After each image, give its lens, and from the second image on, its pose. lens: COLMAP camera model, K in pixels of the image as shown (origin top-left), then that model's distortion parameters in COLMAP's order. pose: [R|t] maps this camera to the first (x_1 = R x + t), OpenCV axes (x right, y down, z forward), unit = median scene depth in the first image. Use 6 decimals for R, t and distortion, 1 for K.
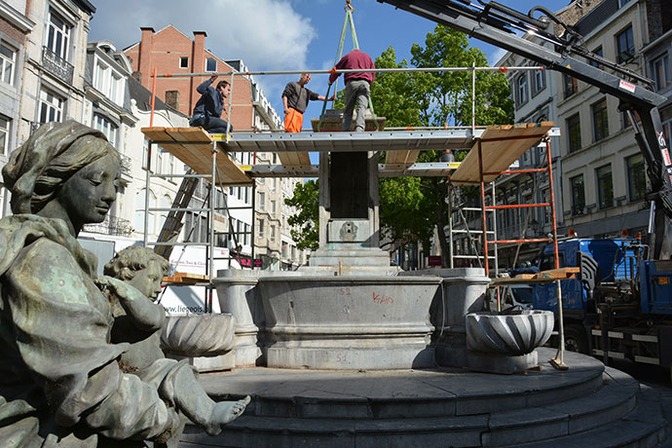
lens RADIAL K [[514.4, 0, 332.2], [0, 514.4, 231.7], [0, 0, 1]] dist [-0.067581, 0.019880]
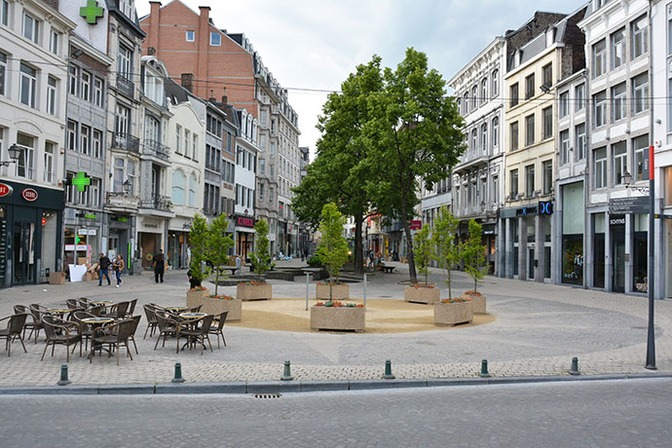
lens RADIAL K [[566.8, 0, 328.8], [0, 566.8, 227.5], [0, 0, 1]] dist [-0.062719, 0.001336]
pose [[0.999797, 0.017378, 0.010152, -0.009009], [-0.018205, 0.995950, 0.088052, -0.084994], [-0.008581, -0.088219, 0.996064, -0.479261]]
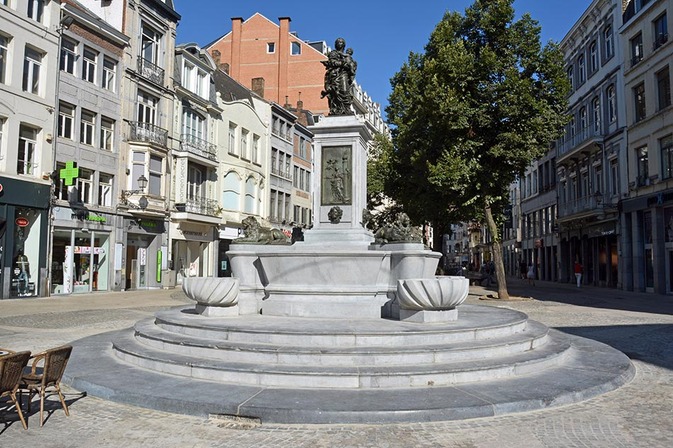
lens RADIAL K [[515.2, 0, 330.3], [0, 515.2, 230.2], [0, 0, 1]] dist [-0.067581, 0.019880]
pose [[0.979268, -0.009249, -0.202357, 0.092113], [0.019977, 0.998497, 0.051037, -0.009619], [0.201580, -0.054021, 0.977981, -0.088675]]
